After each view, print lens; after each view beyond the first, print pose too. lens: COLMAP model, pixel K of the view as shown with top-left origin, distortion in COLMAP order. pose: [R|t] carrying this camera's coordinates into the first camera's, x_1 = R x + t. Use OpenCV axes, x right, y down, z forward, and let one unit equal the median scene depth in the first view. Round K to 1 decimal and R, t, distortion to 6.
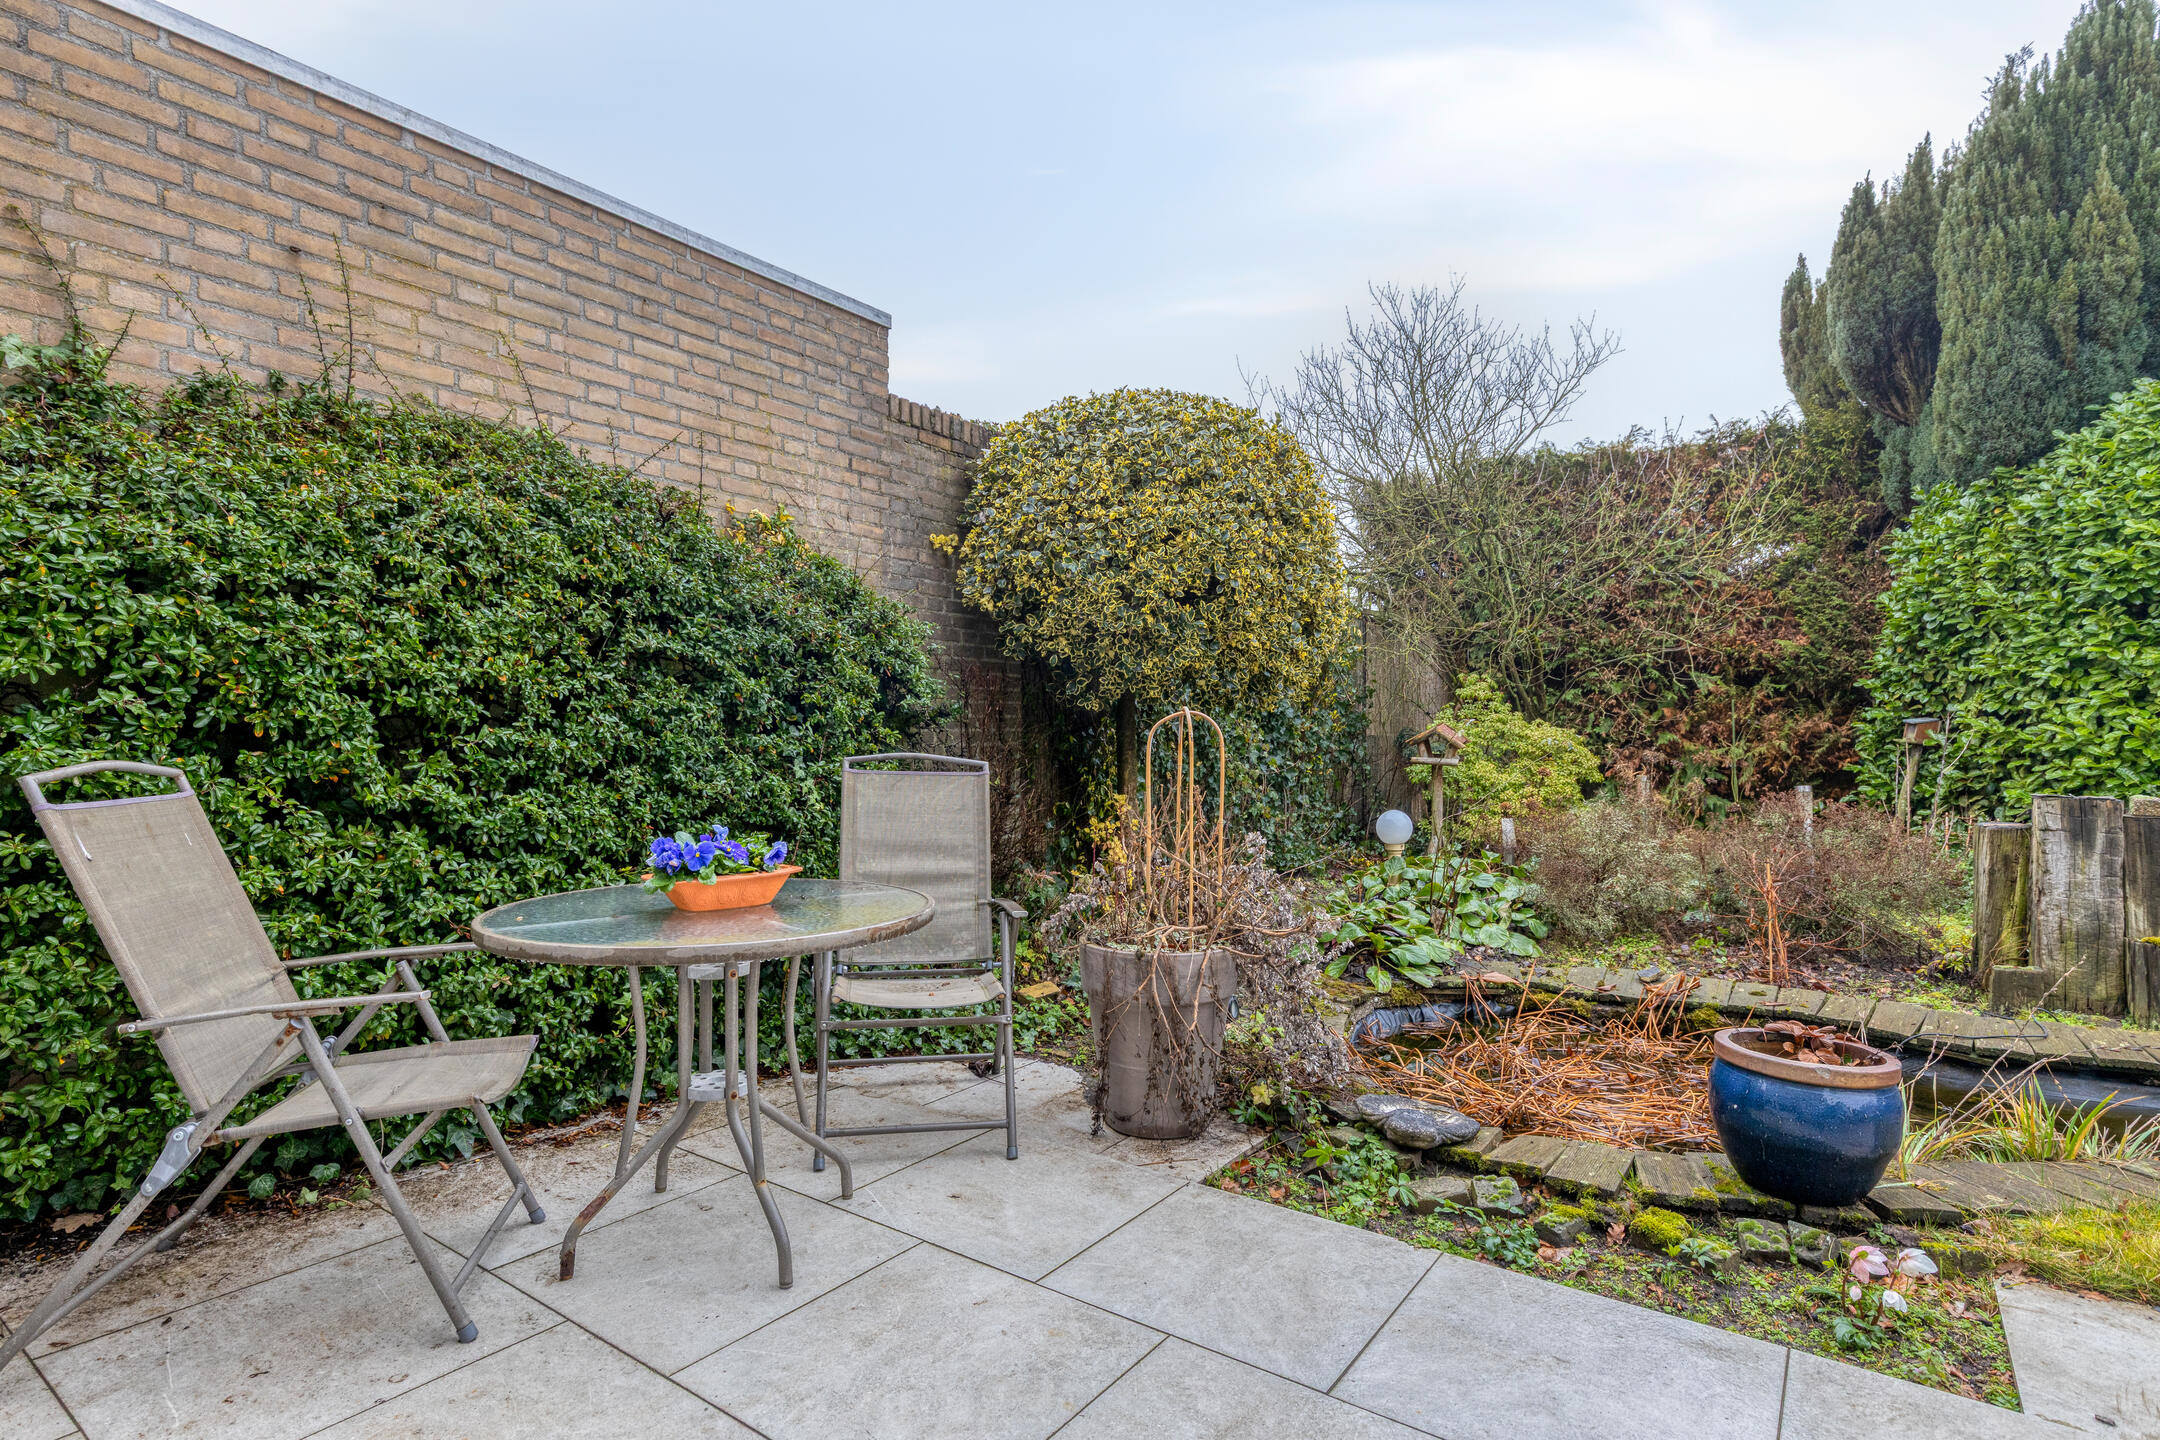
lens RADIAL K [[1070.0, 0, 1083.9], [0, 1070.0, 739.6], [0, 0, 1]] dist [-0.004218, 0.000722]
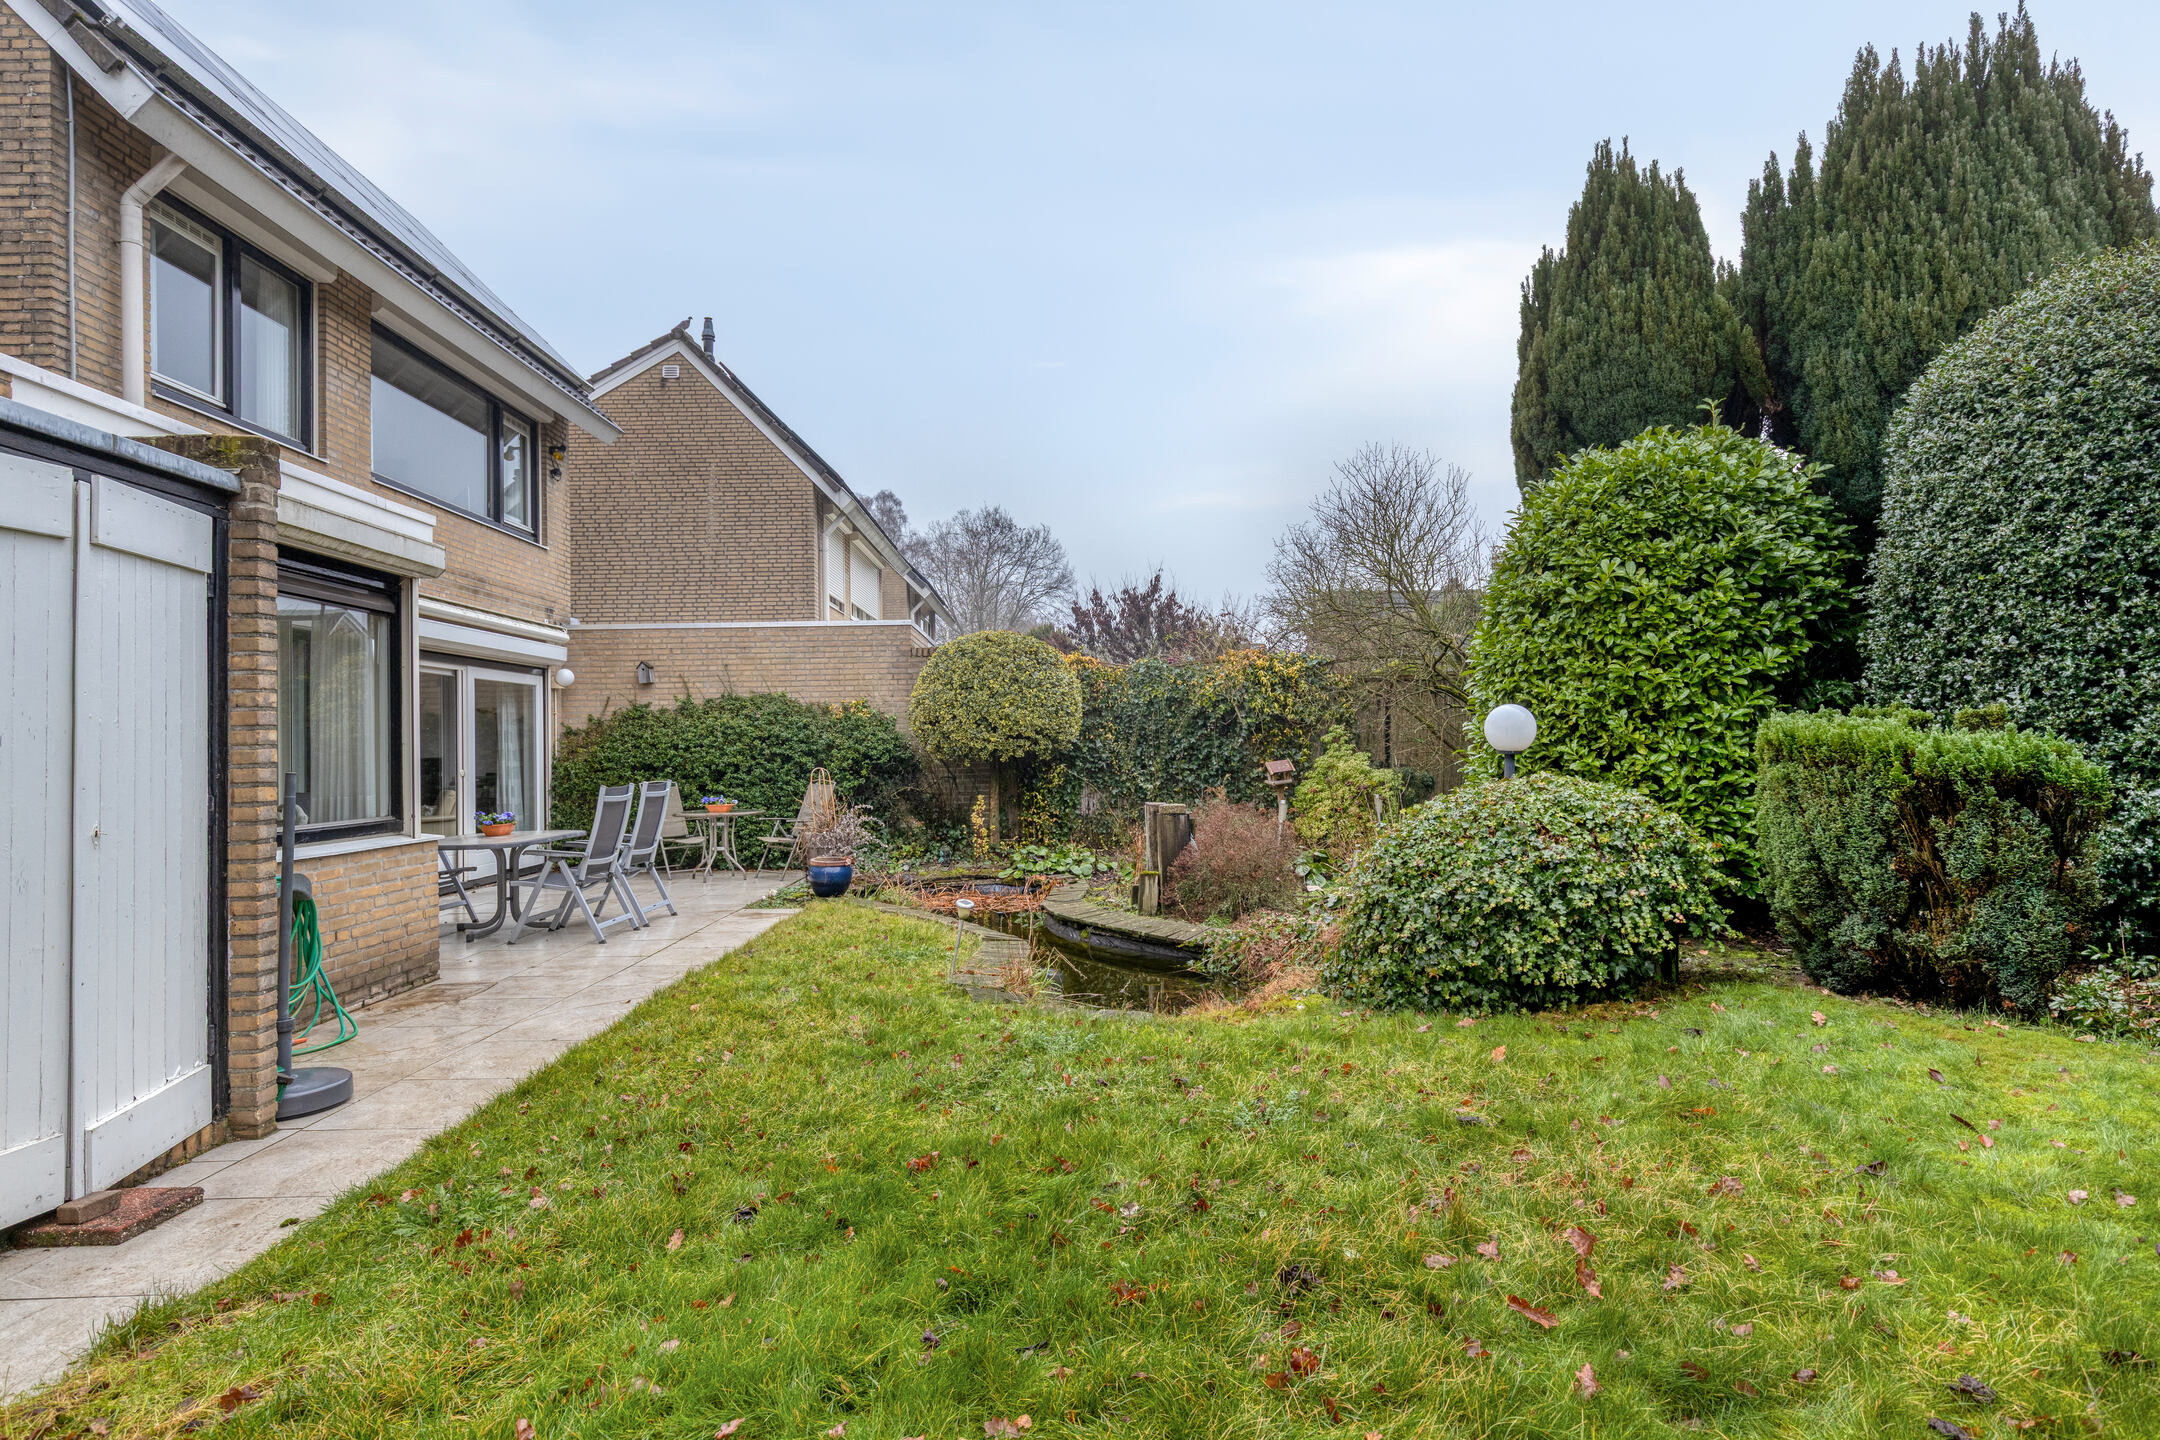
lens RADIAL K [[1124.9, 0, 1082.6], [0, 1124.9, 723.7], [0, 0, 1]] dist [-0.000255, 0.001839]
pose [[0.600441, -0.033332, -0.798974, 1.679897], [0.010965, 0.999380, -0.033453, -0.018745], [0.799594, 0.011326, 0.600434, -0.268884]]
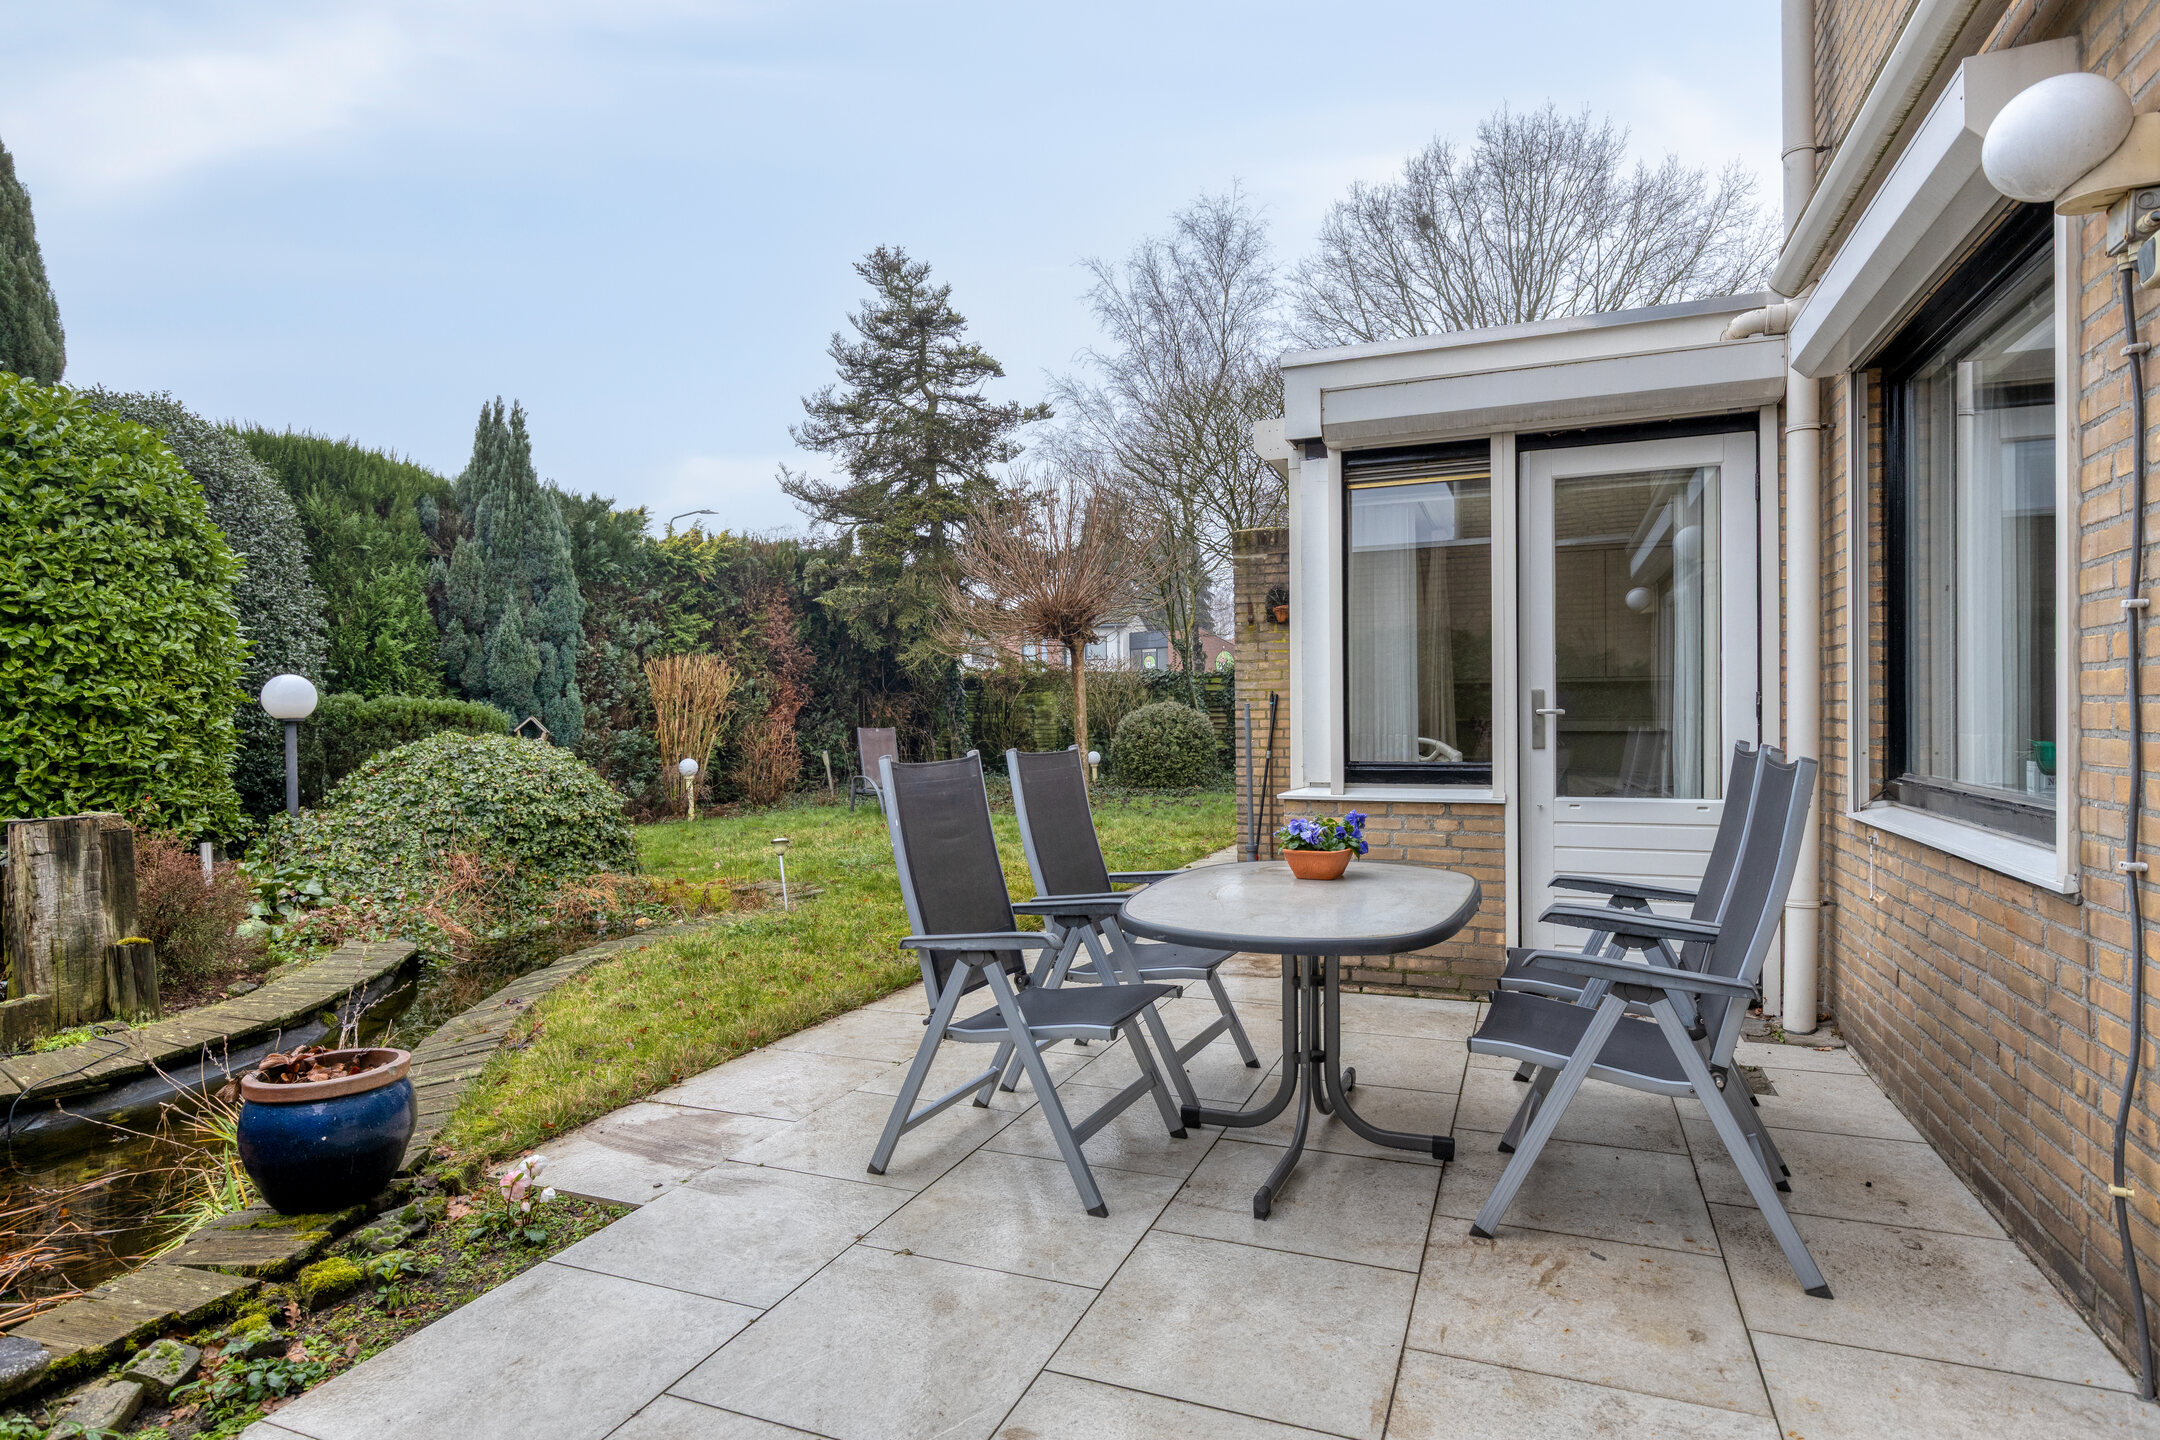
lens RADIAL K [[1124.9, 0, 1072.6], [0, 1124.9, 725.1], [0, 0, 1]] dist [-0.000255, 0.001839]
pose [[-0.227504, -0.011847, 0.973705, -0.220054], [0.023408, 0.999571, 0.017631, -0.020693], [-0.973496, 0.026804, -0.227129, 0.192531]]
